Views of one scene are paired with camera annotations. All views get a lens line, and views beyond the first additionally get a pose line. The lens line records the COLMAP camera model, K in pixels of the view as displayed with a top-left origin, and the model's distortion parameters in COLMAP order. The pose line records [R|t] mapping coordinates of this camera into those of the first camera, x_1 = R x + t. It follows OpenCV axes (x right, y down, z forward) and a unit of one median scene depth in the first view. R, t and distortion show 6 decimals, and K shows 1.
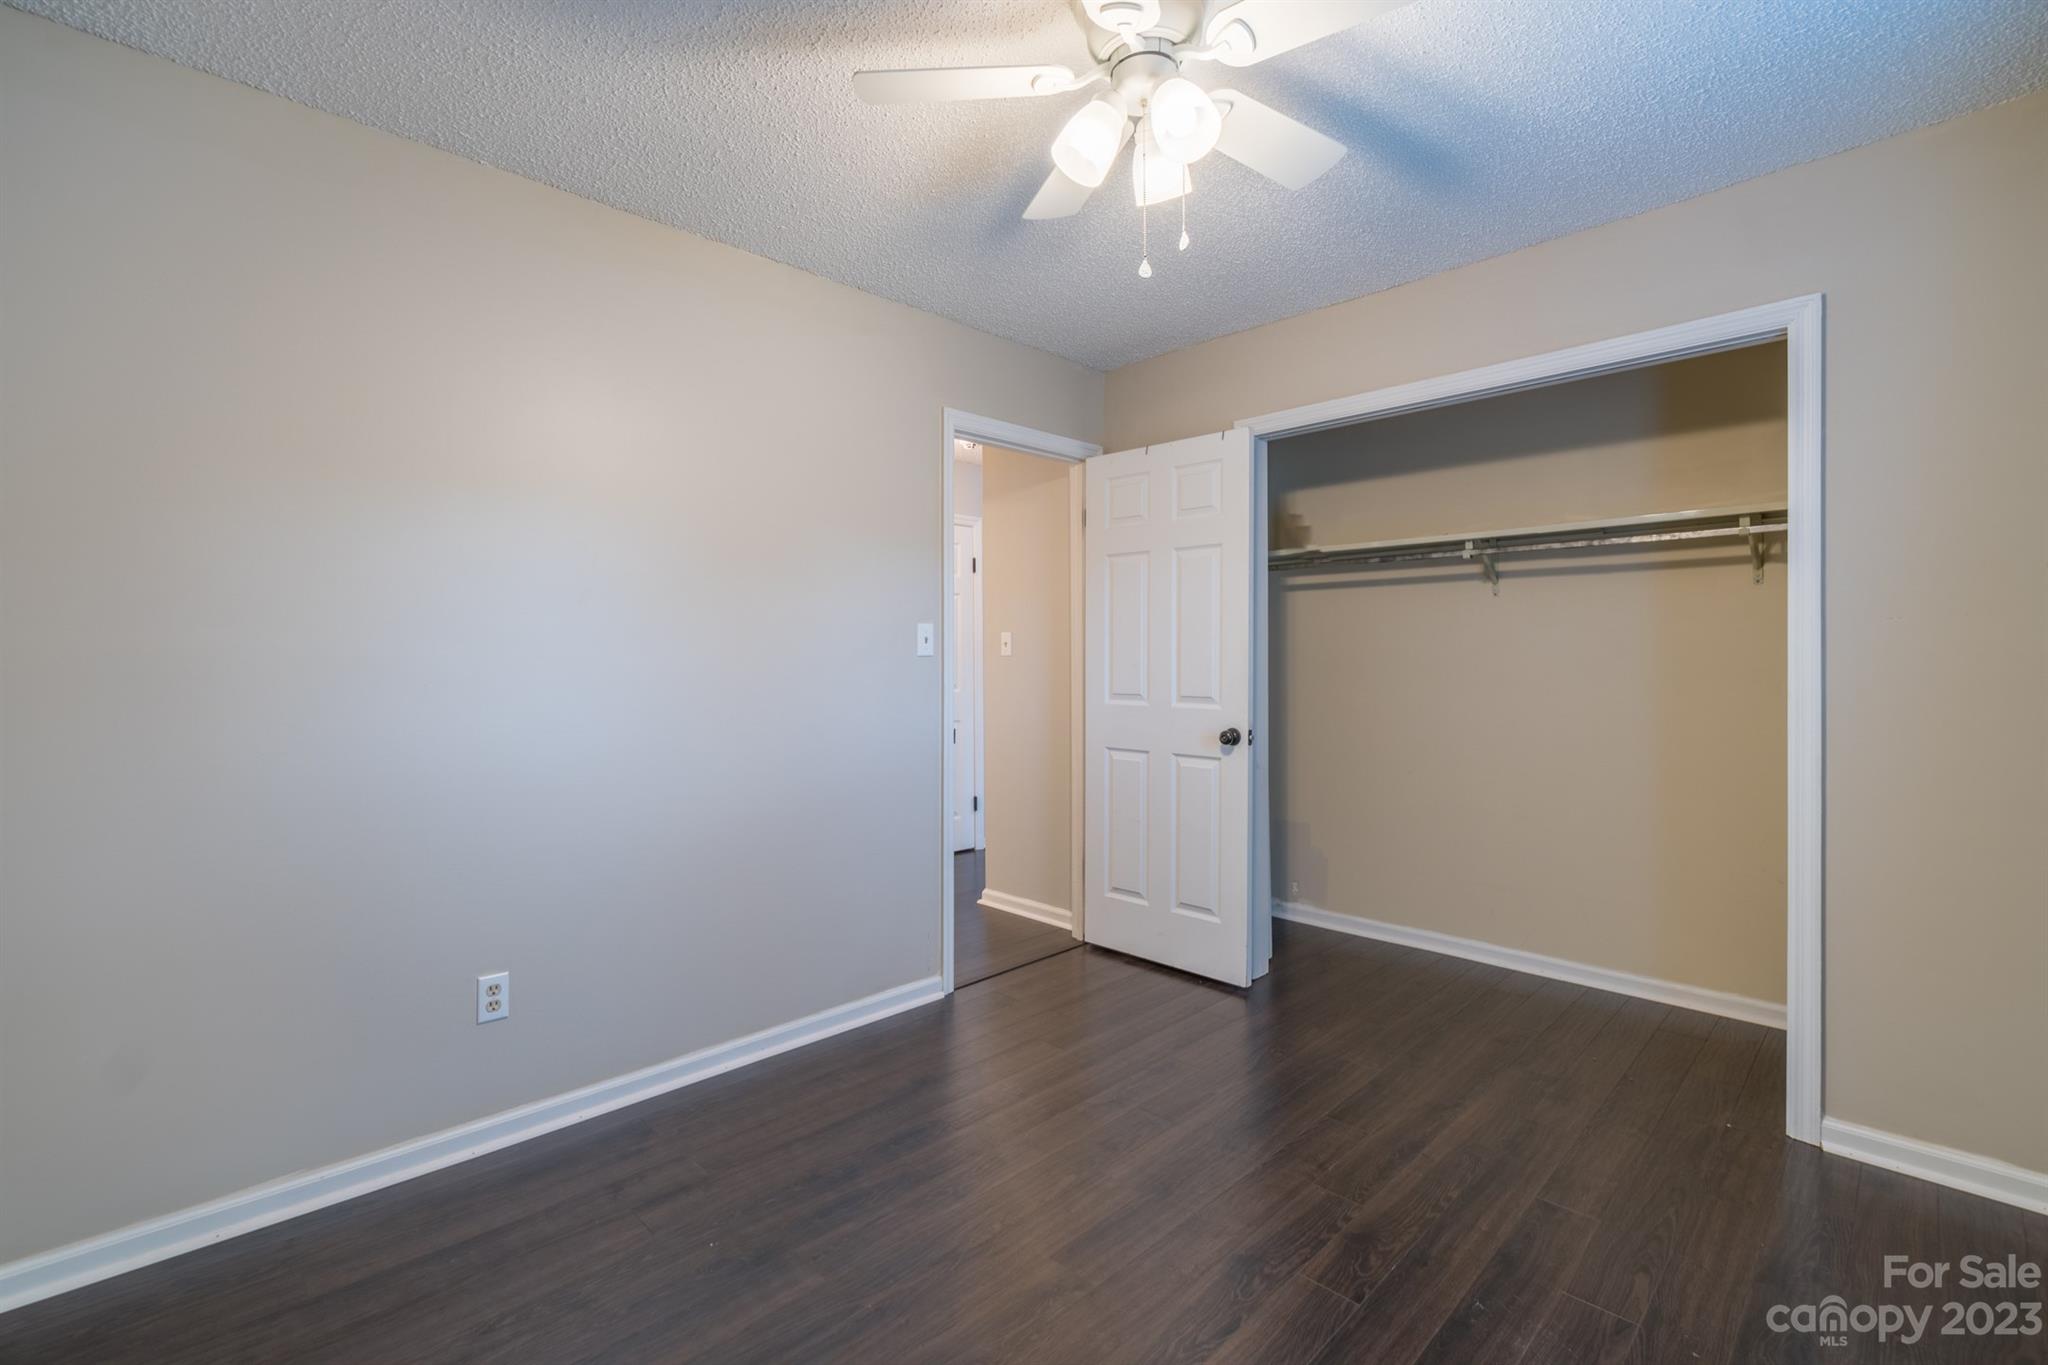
lens RADIAL K [[878.0, 0, 1001.3], [0, 878.0, 668.6], [0, 0, 1]] dist [-0.007469, 0.000166]
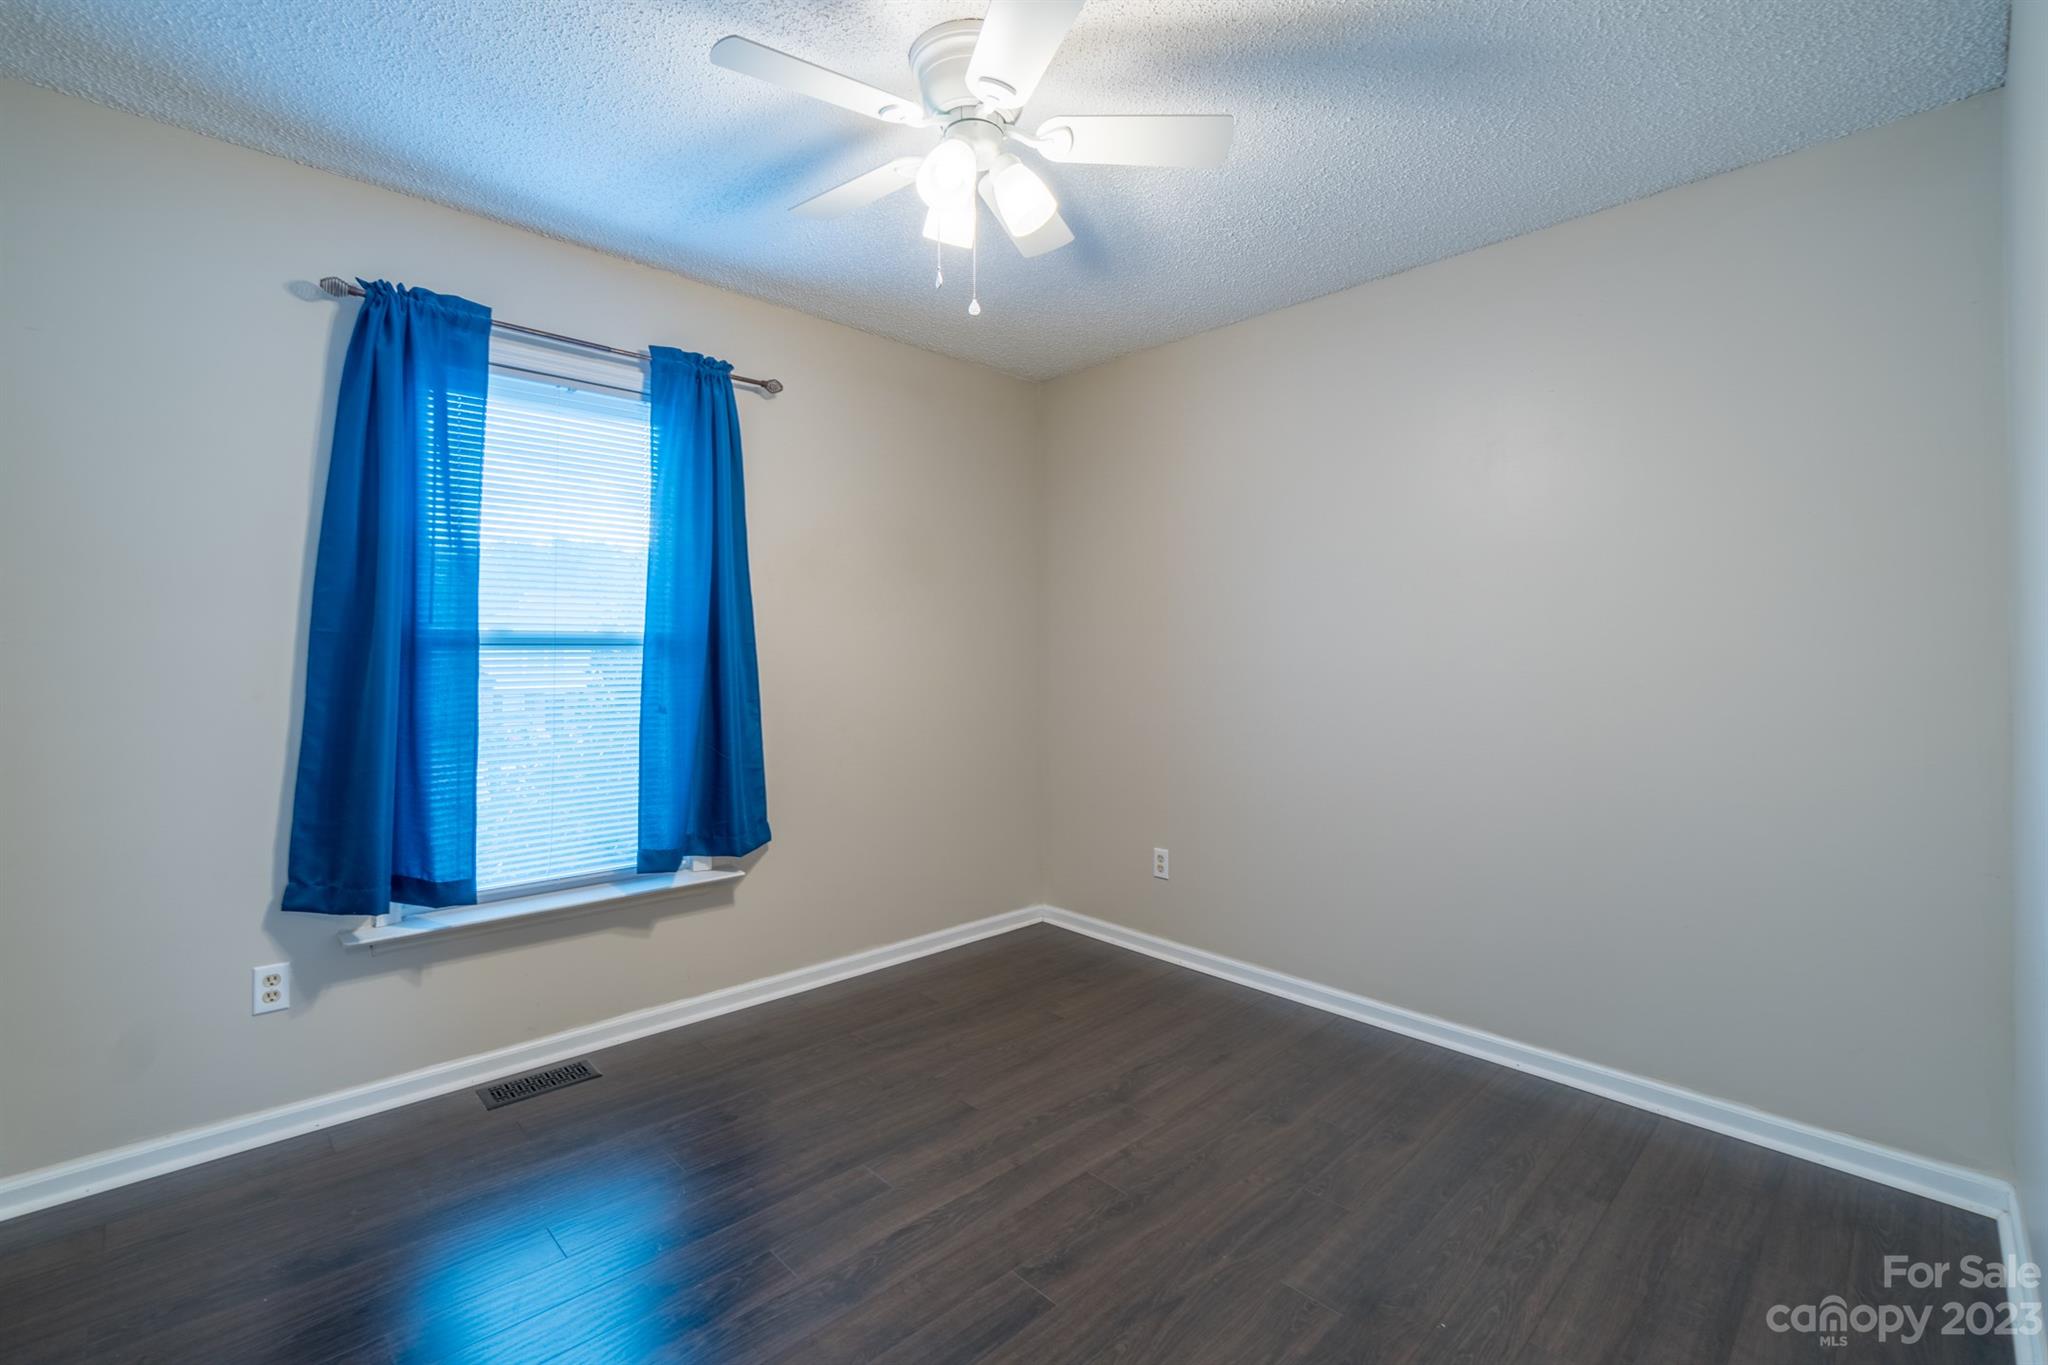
lens RADIAL K [[878.0, 0, 1001.3], [0, 878.0, 668.6], [0, 0, 1]] dist [-0.007469, 0.000166]
pose [[-0.999951, -0.002474, 0.009543, 0.110538], [-0.002218, 0.999639, 0.026764, -0.020853], [-0.009606, 0.026742, -0.999596, 1.976614]]
